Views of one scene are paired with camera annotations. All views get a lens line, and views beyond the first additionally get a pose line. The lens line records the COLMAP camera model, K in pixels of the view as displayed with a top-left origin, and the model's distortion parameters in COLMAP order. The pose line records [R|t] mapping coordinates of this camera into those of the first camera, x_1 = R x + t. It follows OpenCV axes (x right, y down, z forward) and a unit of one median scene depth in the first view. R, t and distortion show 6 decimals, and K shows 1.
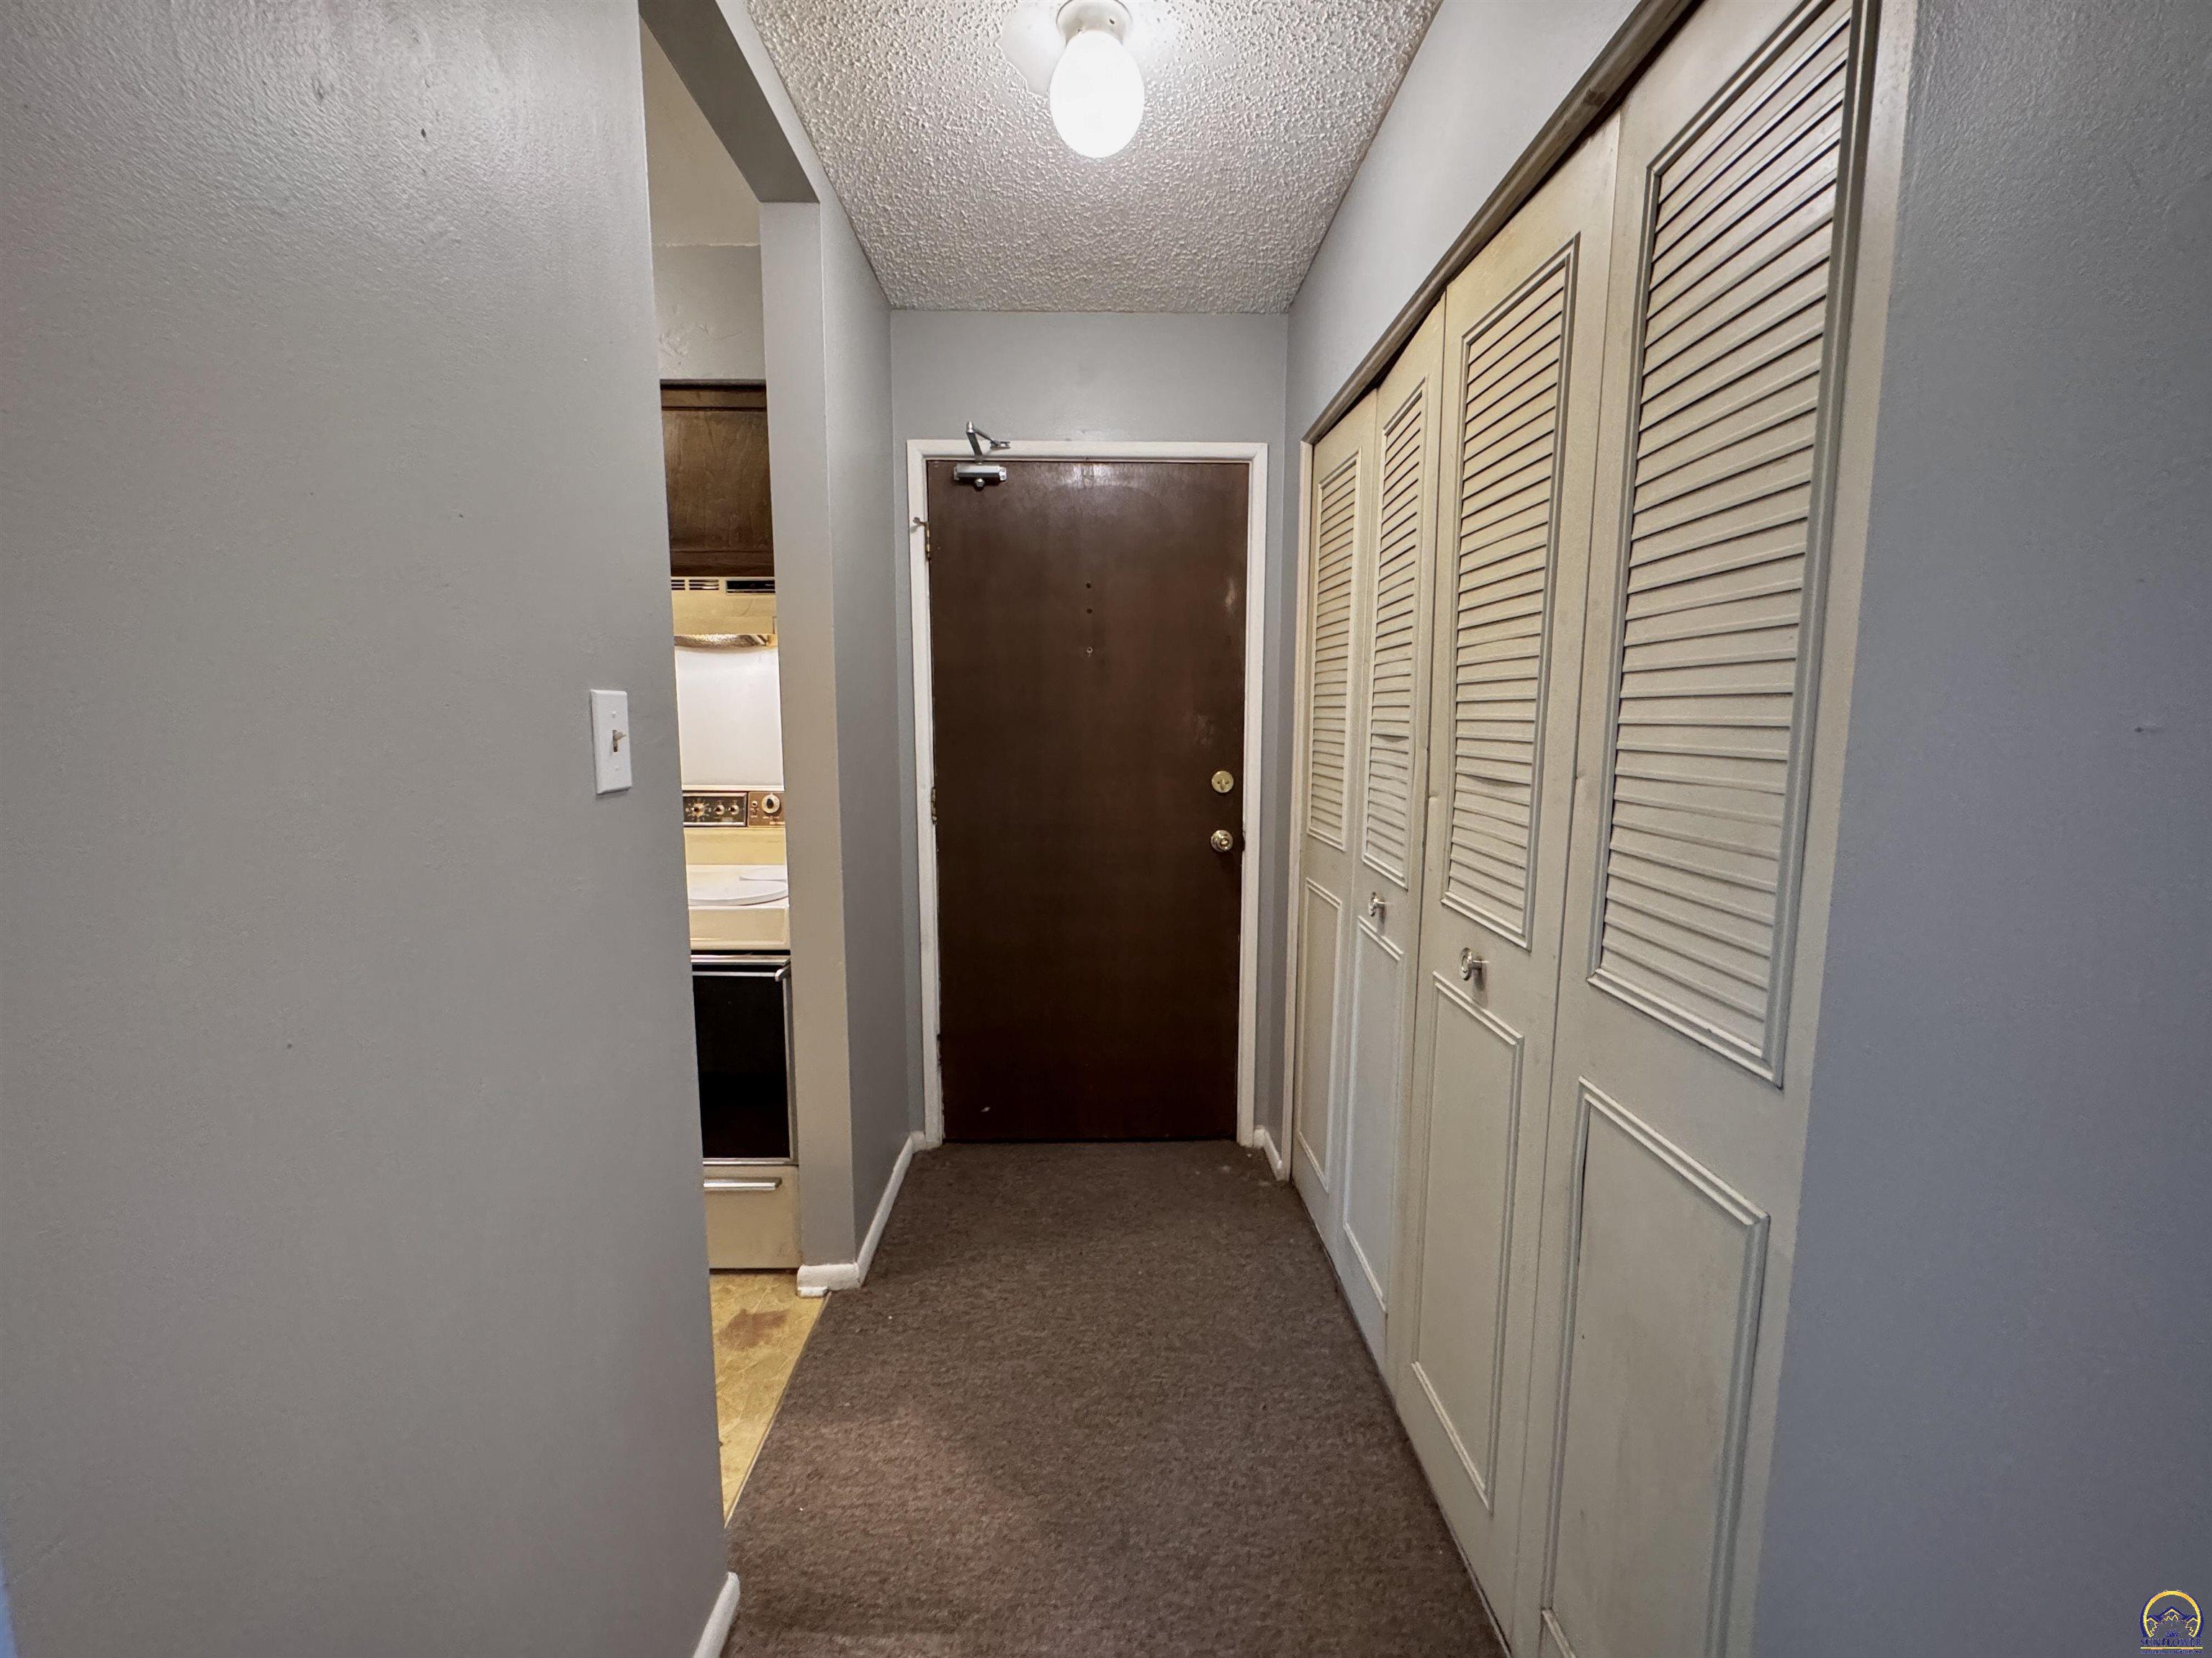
lens RADIAL K [[901.5, 0, 1106.0], [0, 901.5, 829.0], [0, 0, 1]] dist [-0.003334, -0.000368]
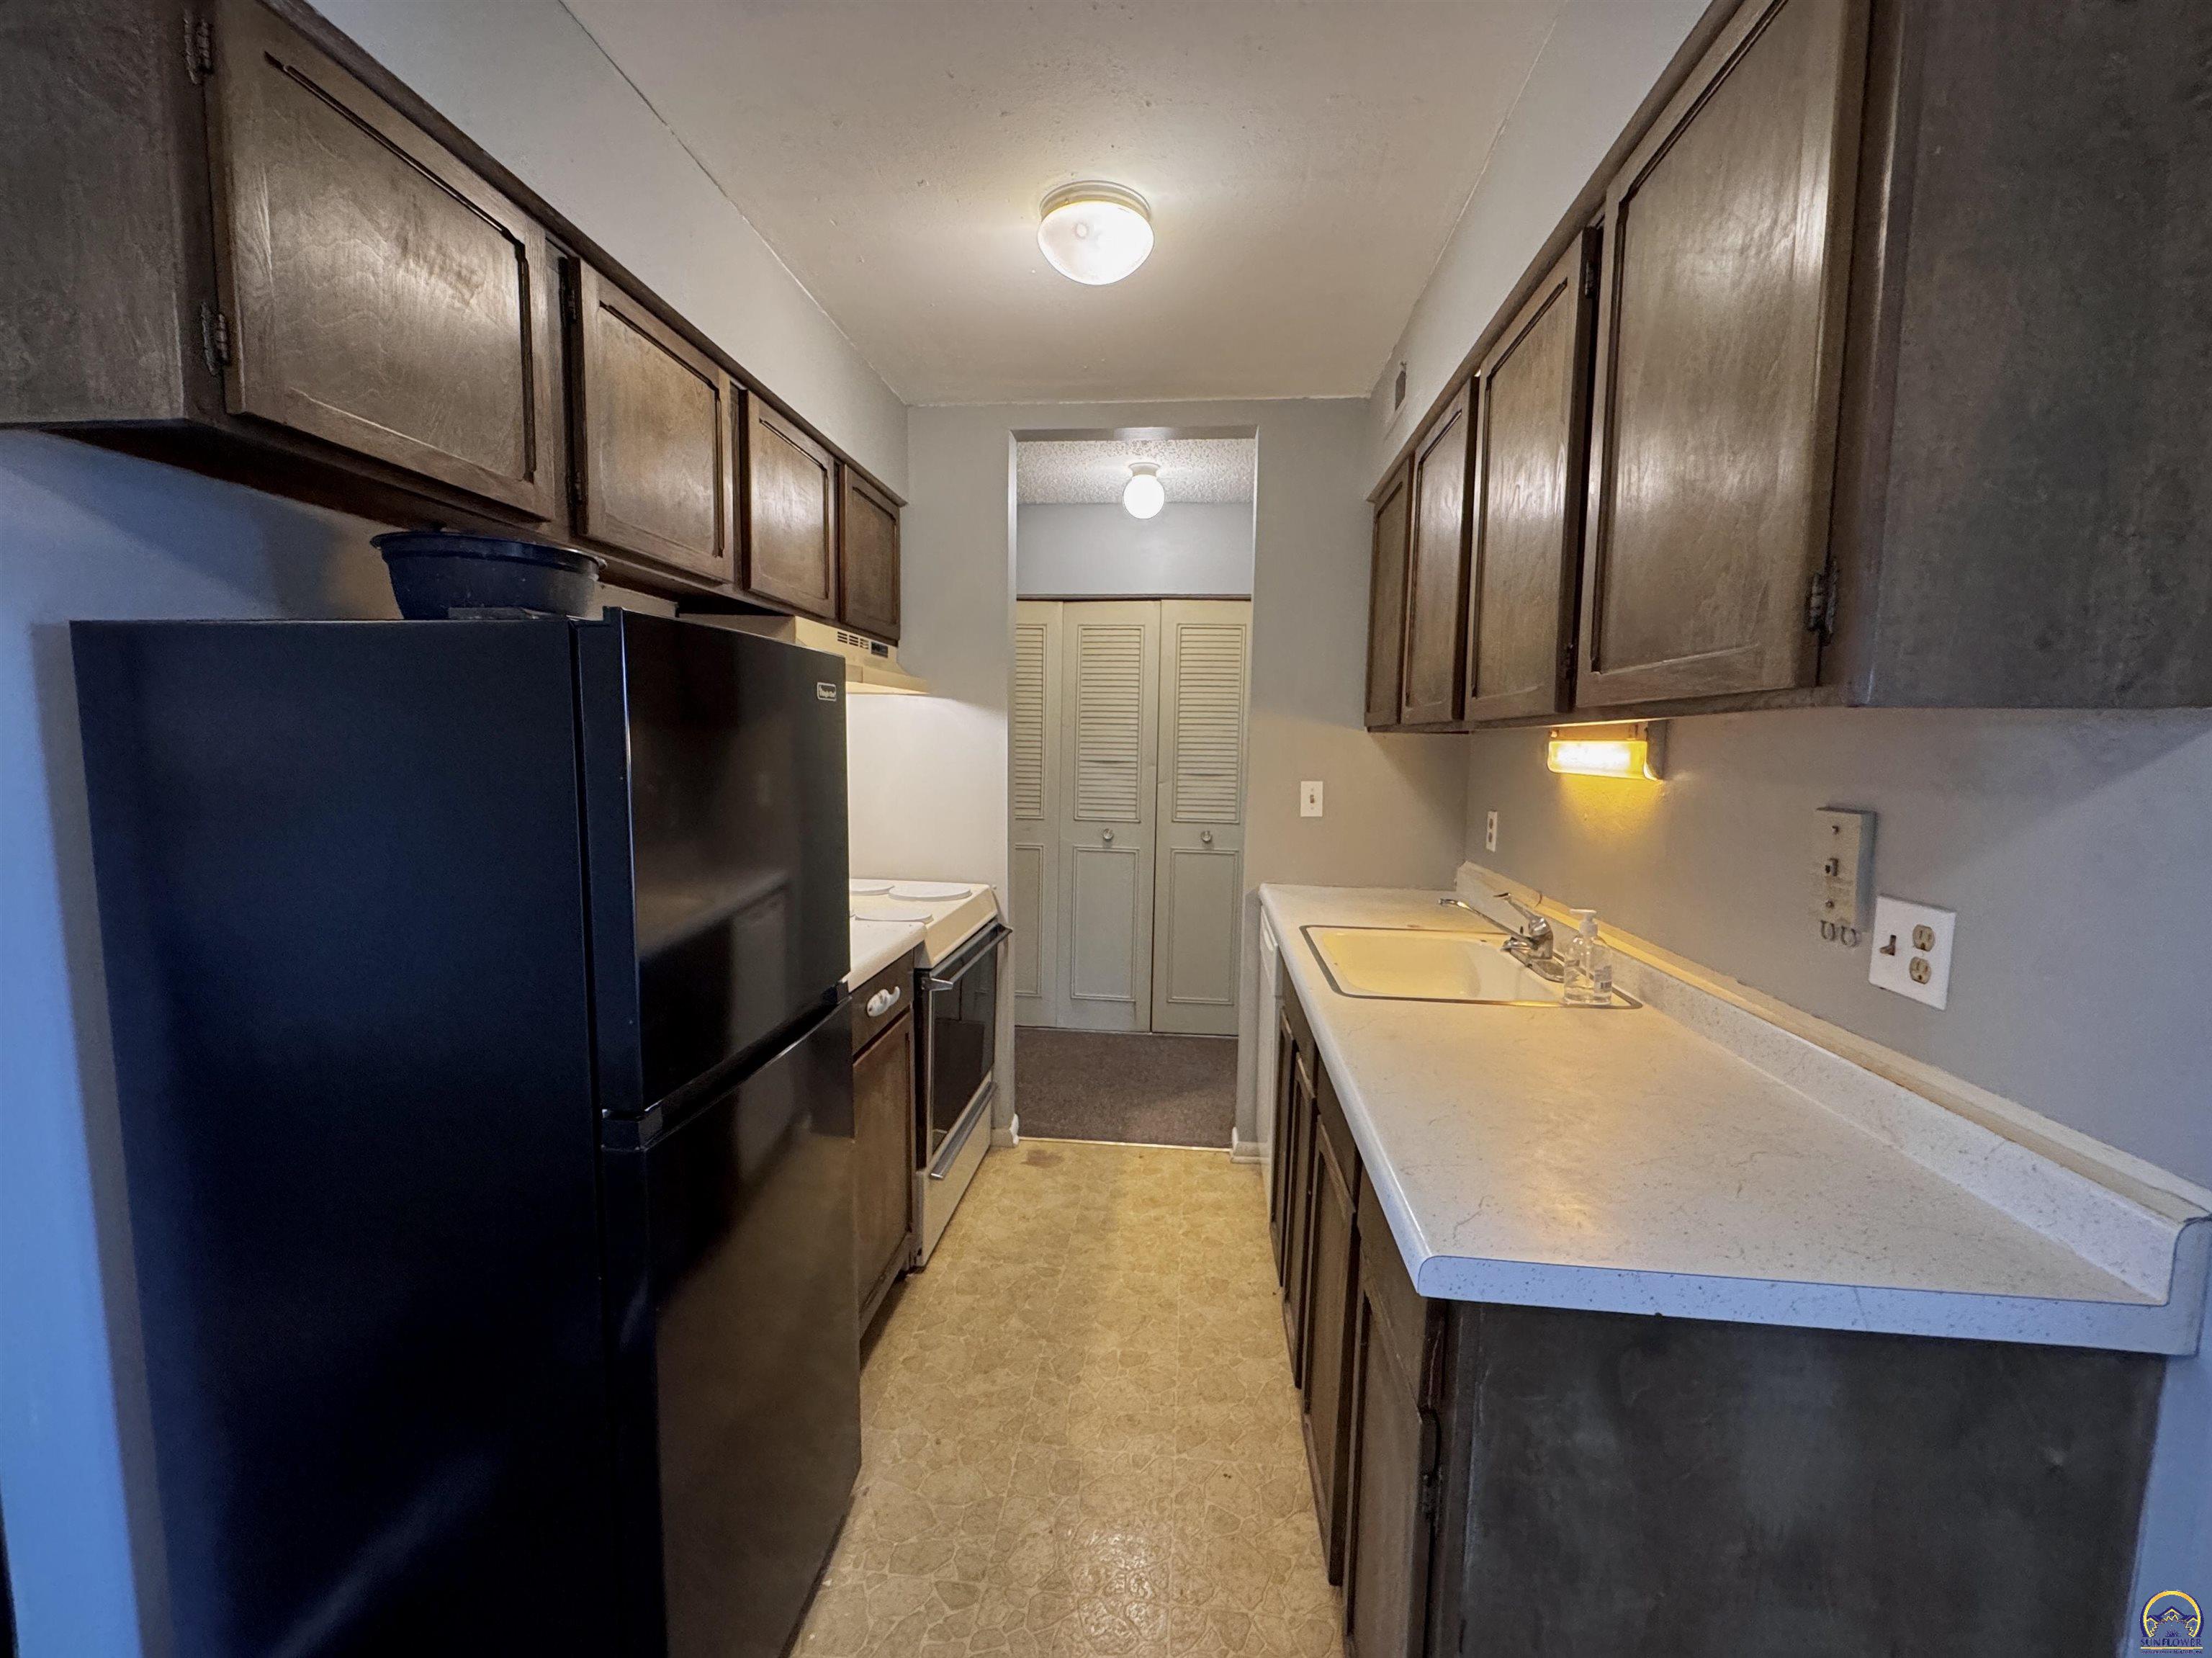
lens RADIAL K [[901.5, 0, 1106.0], [0, 901.5, 829.0], [0, 0, 1]] dist [-0.003334, -0.000368]
pose [[0.125802, -0.087281, 0.988208, -1.424936], [0.097264, 0.992408, 0.075270, -0.080224], [-0.987276, 0.086648, 0.133336, 0.499135]]
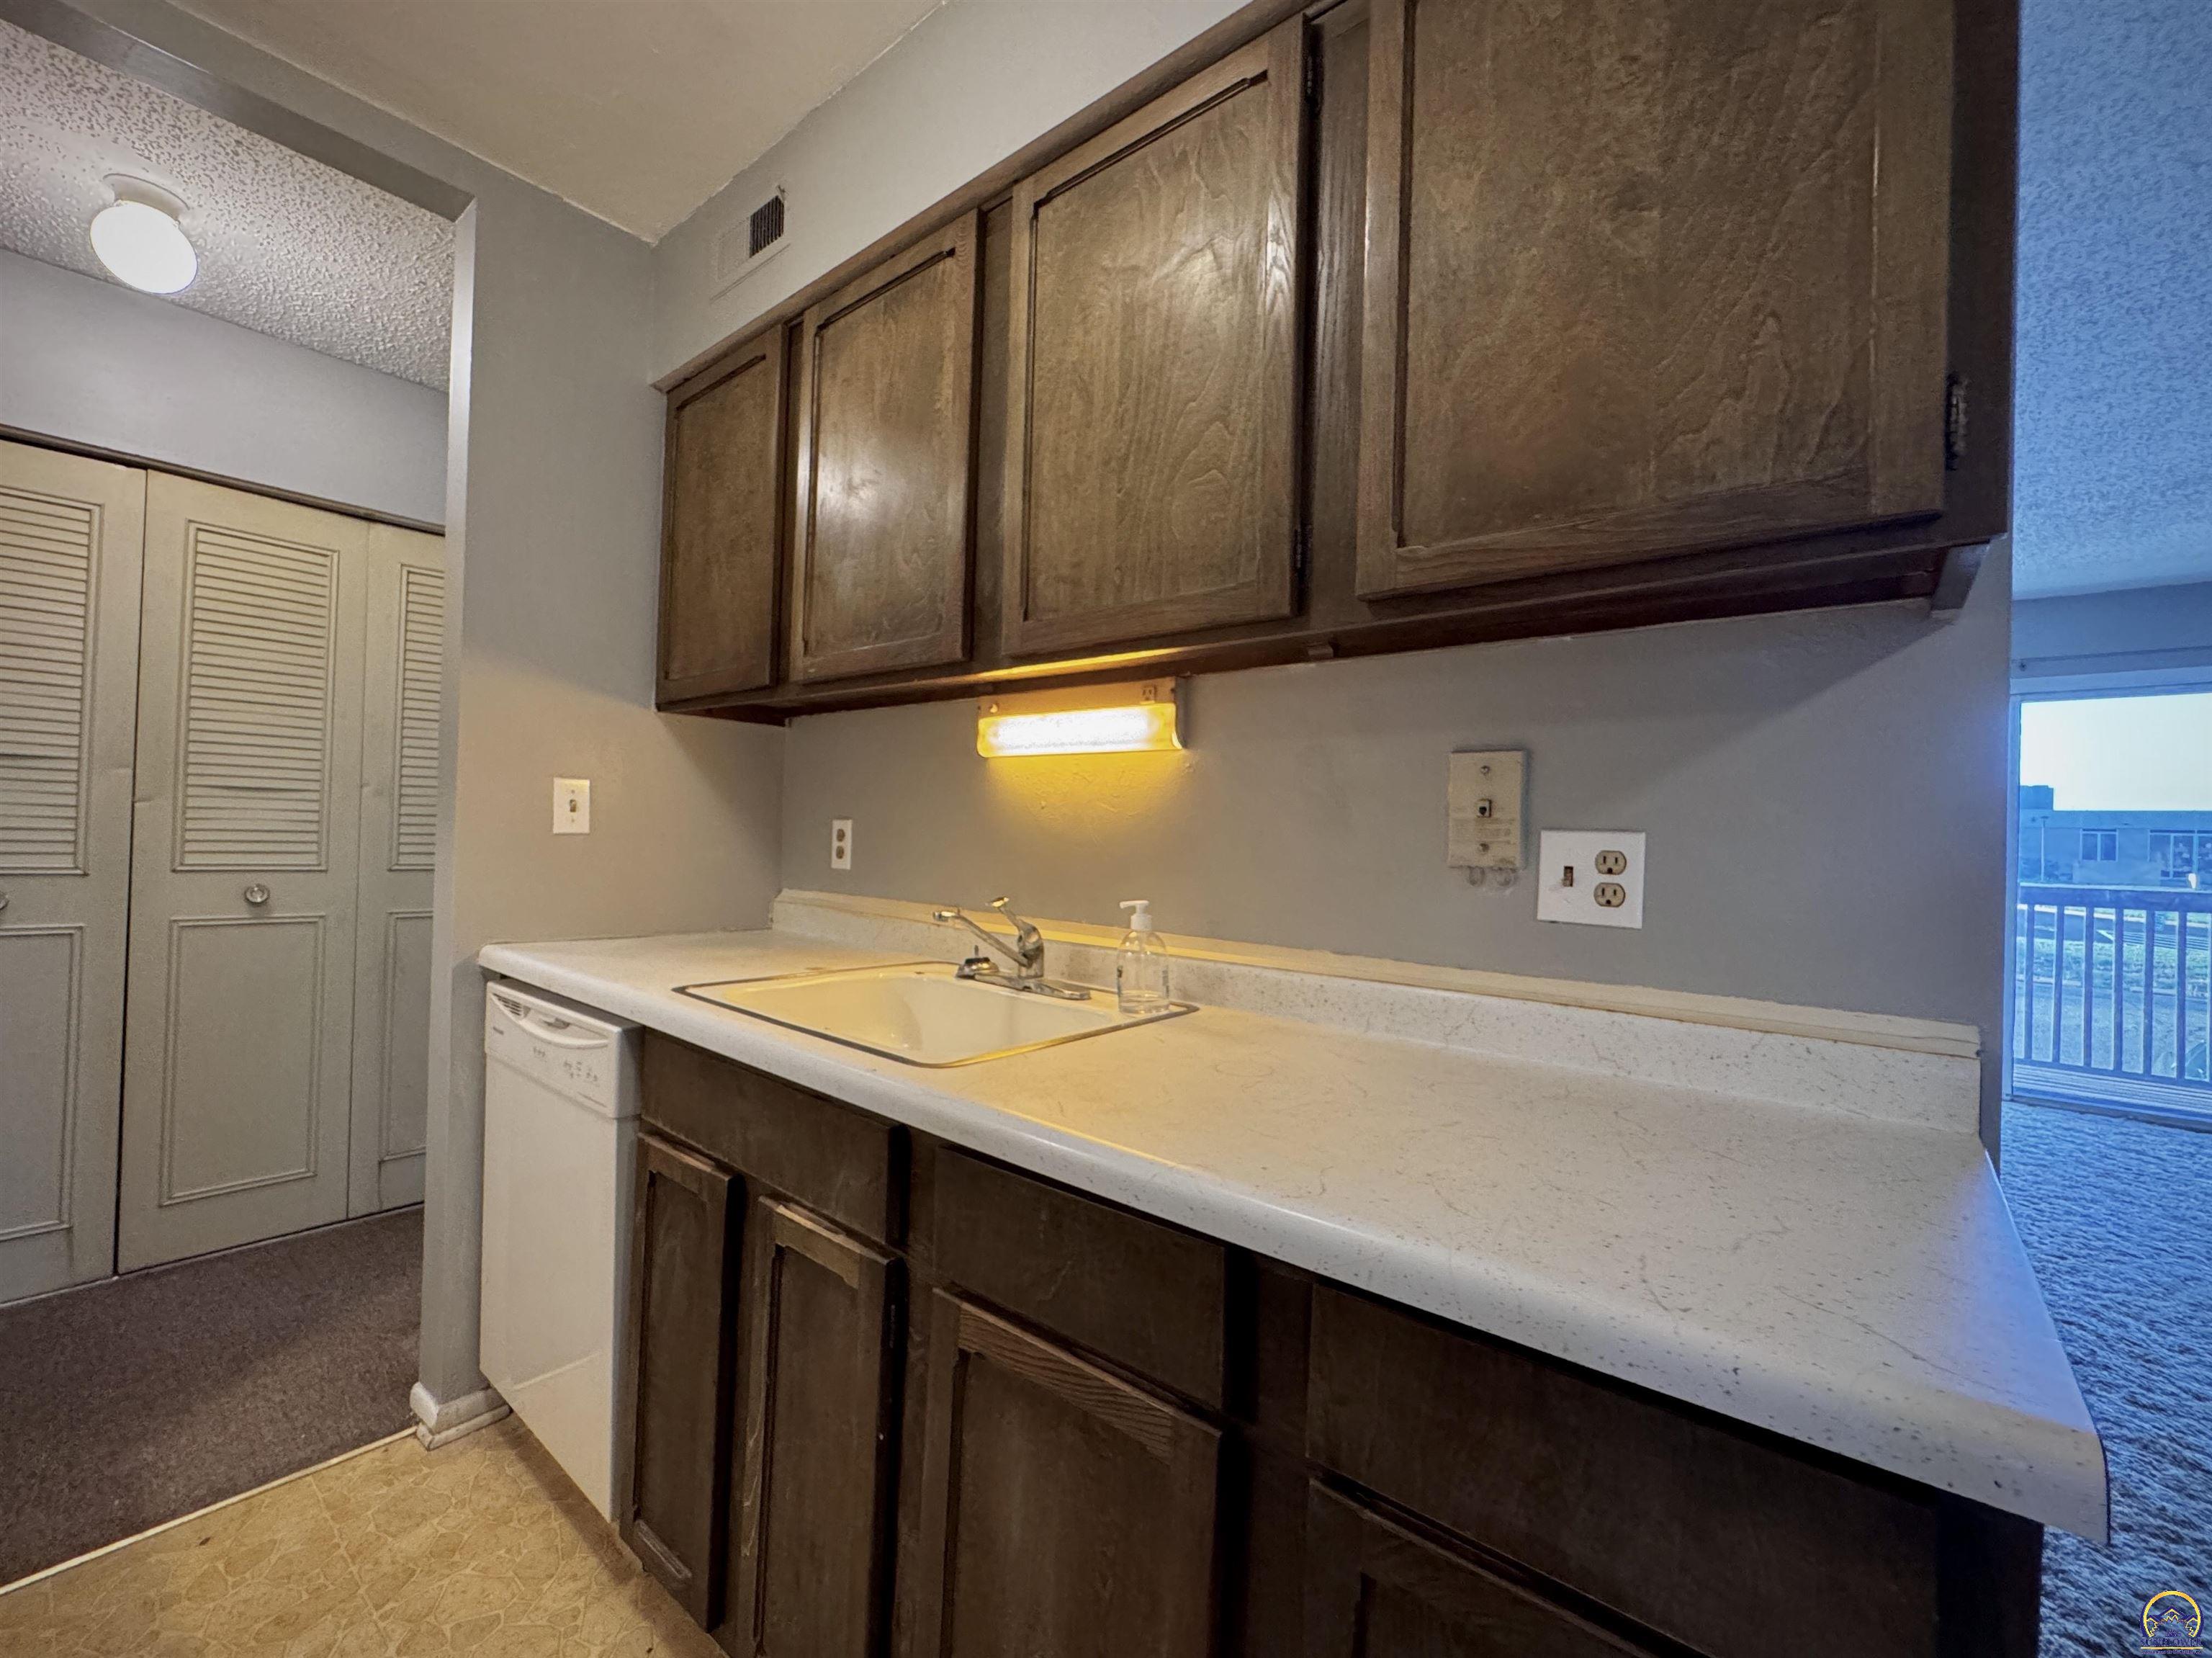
lens RADIAL K [[914.4, 0, 1104.7], [0, 914.4, 830.6], [0, 0, 1]] dist [-0.006509, 0.000943]
pose [[-0.750815, -0.015470, 0.660331, -1.080905], [0.048114, 0.995789, 0.078036, -0.023300], [-0.658758, 0.090361, -0.746909, 0.663602]]
